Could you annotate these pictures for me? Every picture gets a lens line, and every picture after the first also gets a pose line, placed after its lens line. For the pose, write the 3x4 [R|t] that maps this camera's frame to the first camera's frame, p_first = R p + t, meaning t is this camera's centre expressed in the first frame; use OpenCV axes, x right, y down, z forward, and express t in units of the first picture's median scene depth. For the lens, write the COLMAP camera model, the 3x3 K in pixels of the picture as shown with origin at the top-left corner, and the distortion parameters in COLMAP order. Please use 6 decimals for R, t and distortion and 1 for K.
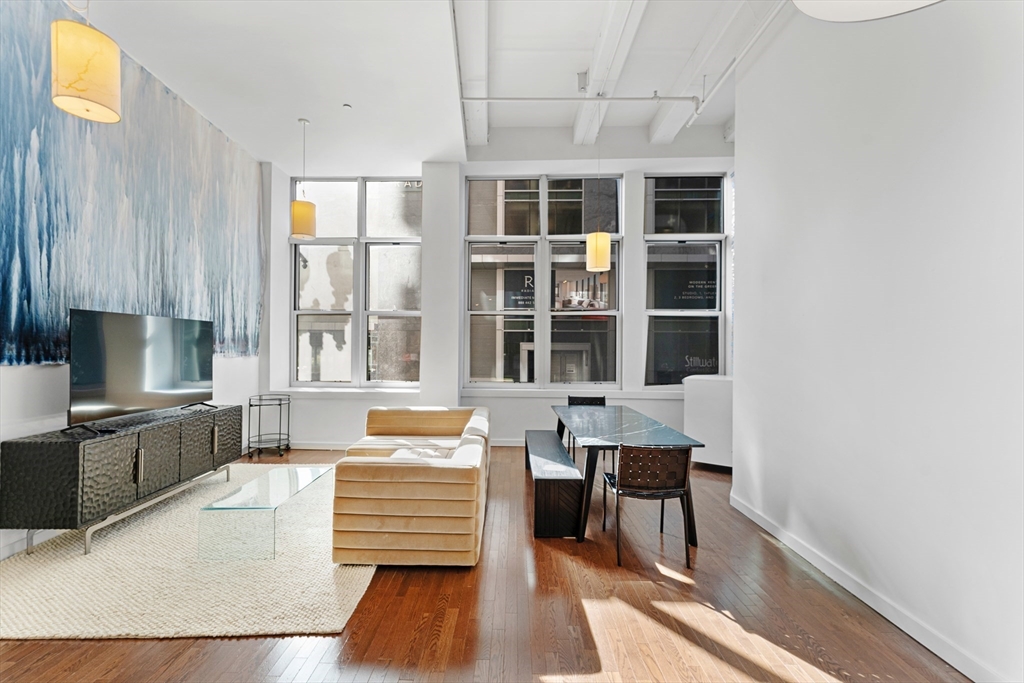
lens RADIAL K [[415.6, 0, 505.7], [0, 415.6, 347.3], [0, 0, 1]] dist [-0.000333, -0.000066]
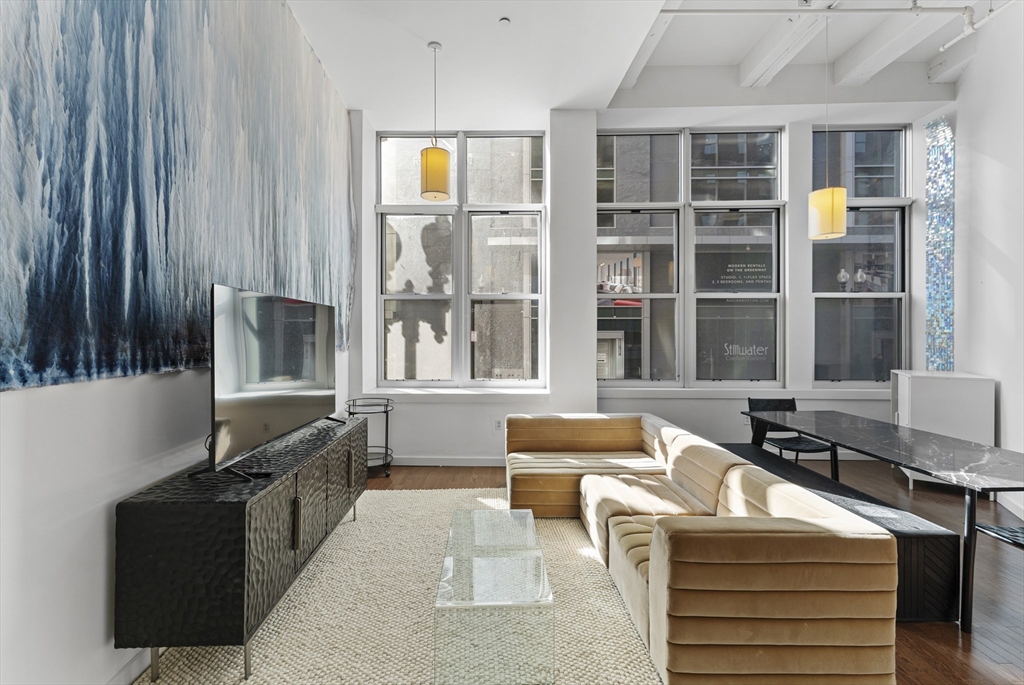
lens RADIAL K [[422.4, 0, 502.1], [0, 422.4, 336.5], [0, 0, 1]] dist [0.001094, -0.000074]
pose [[0.999914, -0.006753, 0.011242, -0.389916], [0.006724, 0.999974, 0.002573, -0.007927], [-0.011259, -0.002497, 0.999933, 0.224845]]
